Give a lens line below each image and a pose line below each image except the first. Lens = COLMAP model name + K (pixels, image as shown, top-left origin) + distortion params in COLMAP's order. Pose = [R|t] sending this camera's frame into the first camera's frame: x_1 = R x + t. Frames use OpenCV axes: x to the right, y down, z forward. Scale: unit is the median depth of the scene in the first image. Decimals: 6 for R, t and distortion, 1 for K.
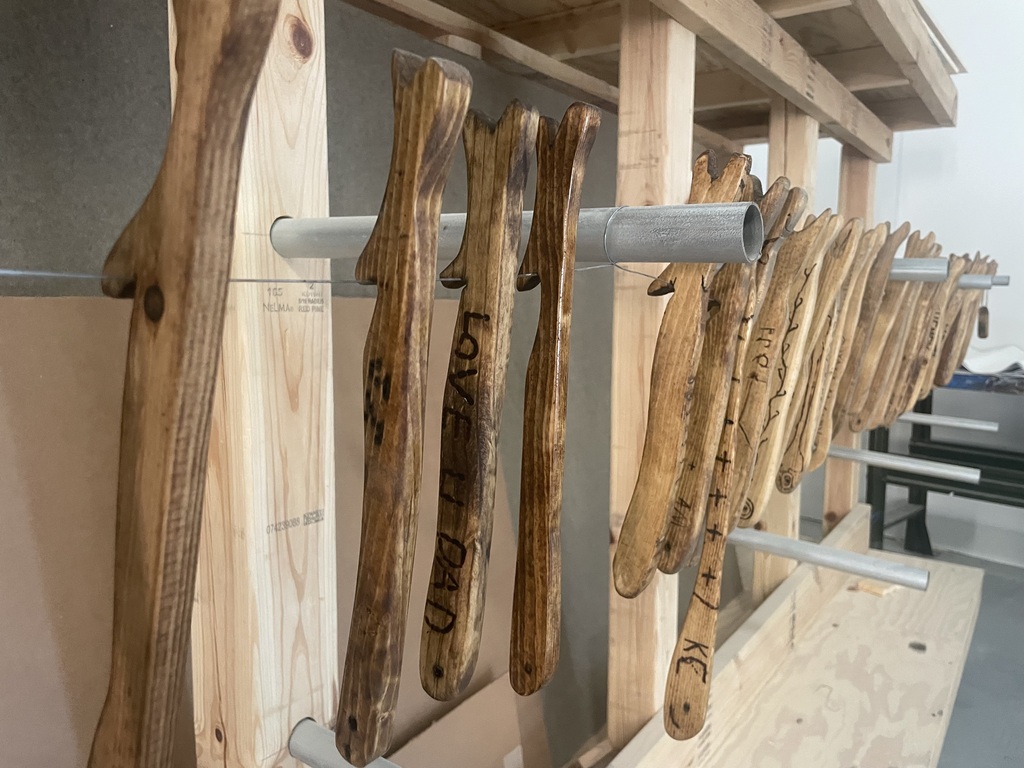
lens RADIAL K [[772.7, 0, 508.1], [0, 772.7, 380.0], [0, 0, 1]] dist [0.048380, -0.063705]
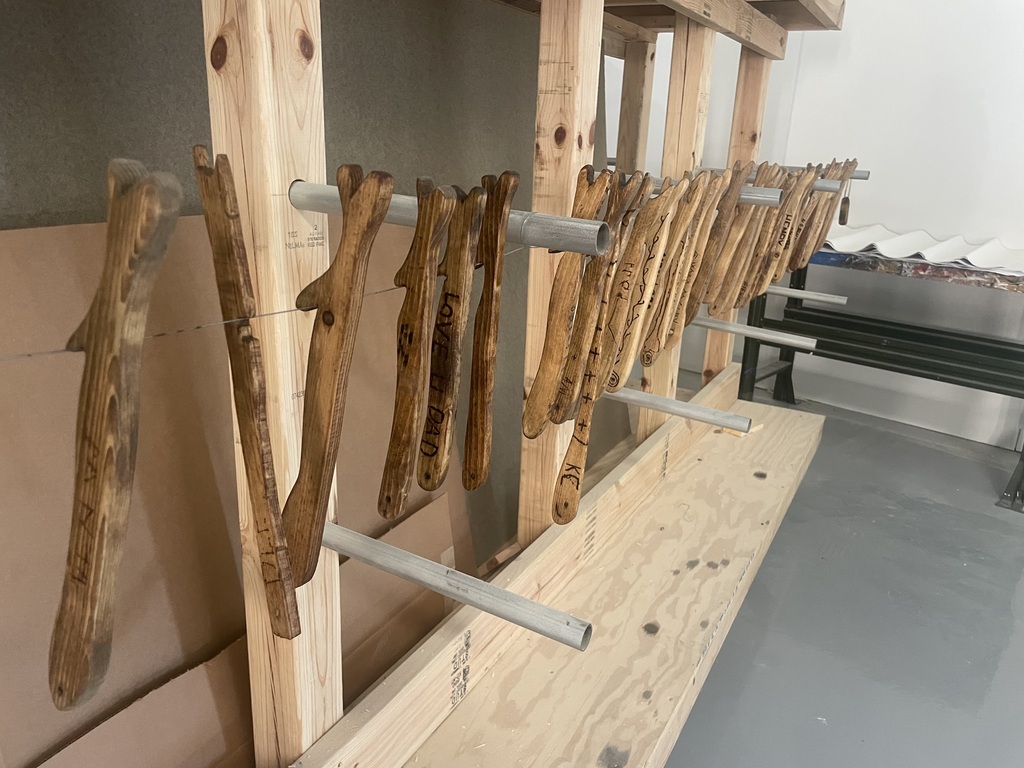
lens RADIAL K [[772.7, 0, 514.7], [0, 772.7, 383.1], [0, 0, 1]] dist [0.048380, -0.063705]
pose [[0.993605, 0.000601, 0.112907, -0.054686], [-0.022743, 0.980555, 0.194924, -0.131414], [-0.110594, -0.196245, 0.974298, -0.487914]]
